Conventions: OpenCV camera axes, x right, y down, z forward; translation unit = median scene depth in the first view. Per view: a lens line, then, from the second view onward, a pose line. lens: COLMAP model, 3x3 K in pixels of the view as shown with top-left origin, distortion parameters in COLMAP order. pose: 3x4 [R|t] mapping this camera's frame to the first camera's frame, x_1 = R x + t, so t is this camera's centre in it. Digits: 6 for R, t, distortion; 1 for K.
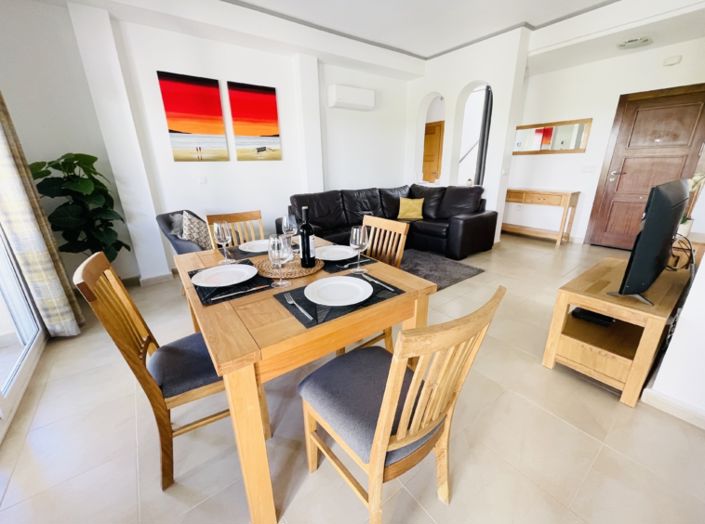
lens RADIAL K [[285.1, 0, 352.5], [0, 285.1, 262.0], [0, 0, 1]] dist [-0.000274, -0.000139]
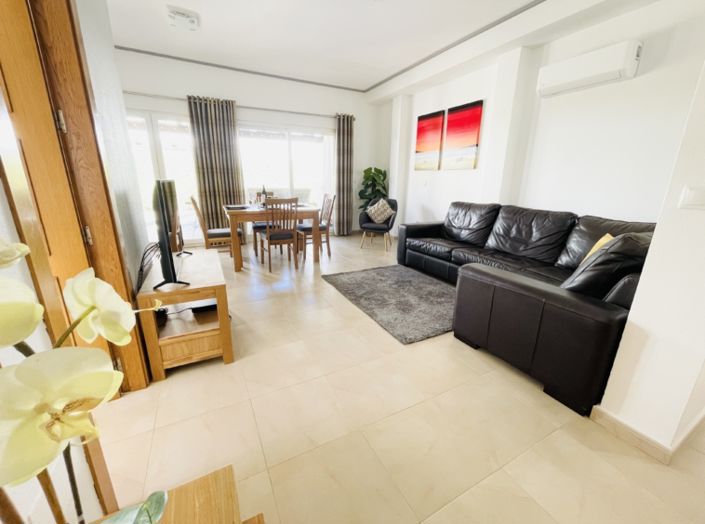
lens RADIAL K [[285.1, 0, 352.5], [0, 285.1, 262.0], [0, 0, 1]] dist [-0.000274, -0.000139]
pose [[-0.156472, 0.290095, -0.944119, 0.957301], [-0.334357, 0.883897, 0.327005, -0.268135], [0.929366, 0.366840, -0.041310, 0.821215]]
